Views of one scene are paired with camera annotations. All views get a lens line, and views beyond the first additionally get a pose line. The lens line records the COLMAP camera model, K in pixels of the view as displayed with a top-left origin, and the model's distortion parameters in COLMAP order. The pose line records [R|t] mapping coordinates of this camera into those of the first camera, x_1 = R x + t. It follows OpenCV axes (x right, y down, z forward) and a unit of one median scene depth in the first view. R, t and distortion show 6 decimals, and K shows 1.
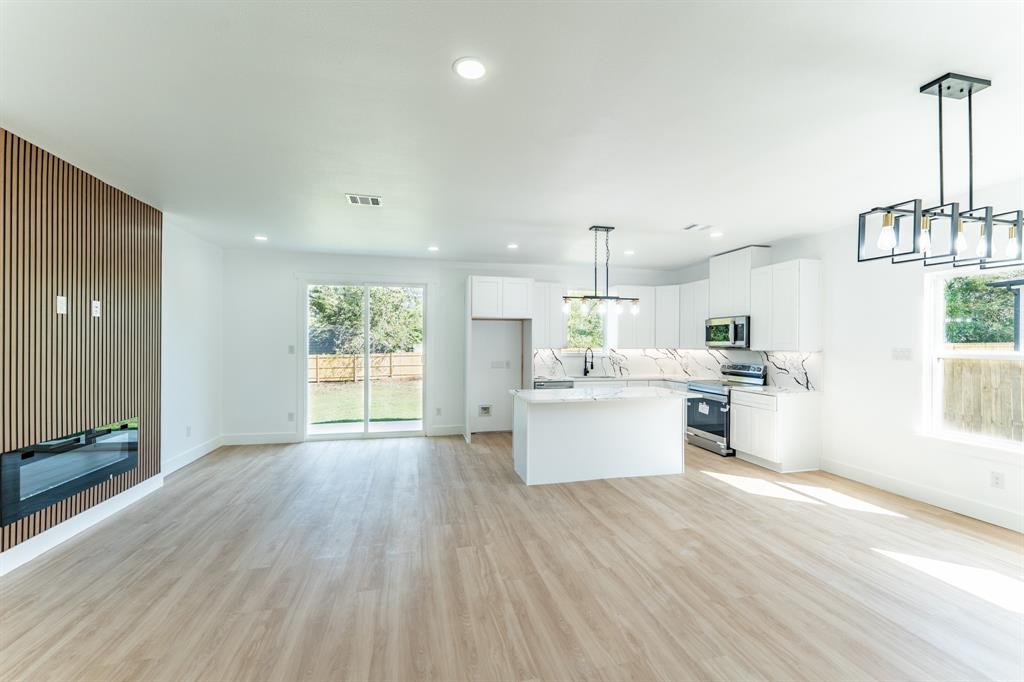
lens RADIAL K [[412.0, 0, 511.0], [0, 412.0, 343.4], [0, 0, 1]] dist [0.000459, 0.000405]
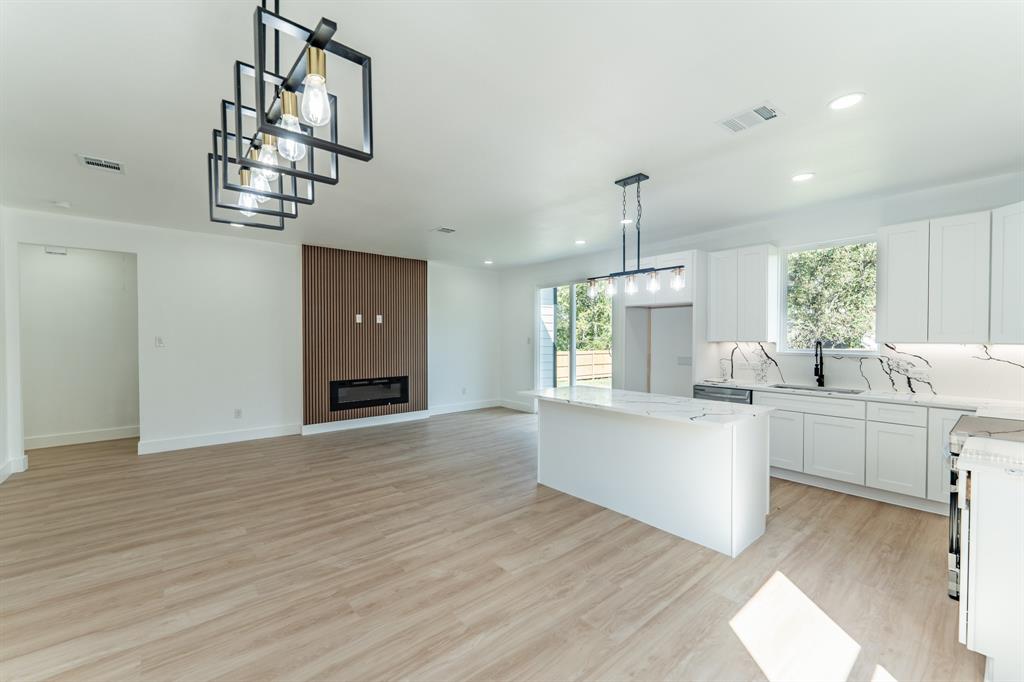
lens RADIAL K [[419.6, 0, 513.7], [0, 419.6, 344.7], [0, 0, 1]] dist [0.002165, 0.000321]
pose [[0.453941, 0.013804, -0.890925, 0.801650], [0.002579, 0.999855, 0.016805, 0.006293], [0.891028, -0.009926, 0.453840, 0.463476]]
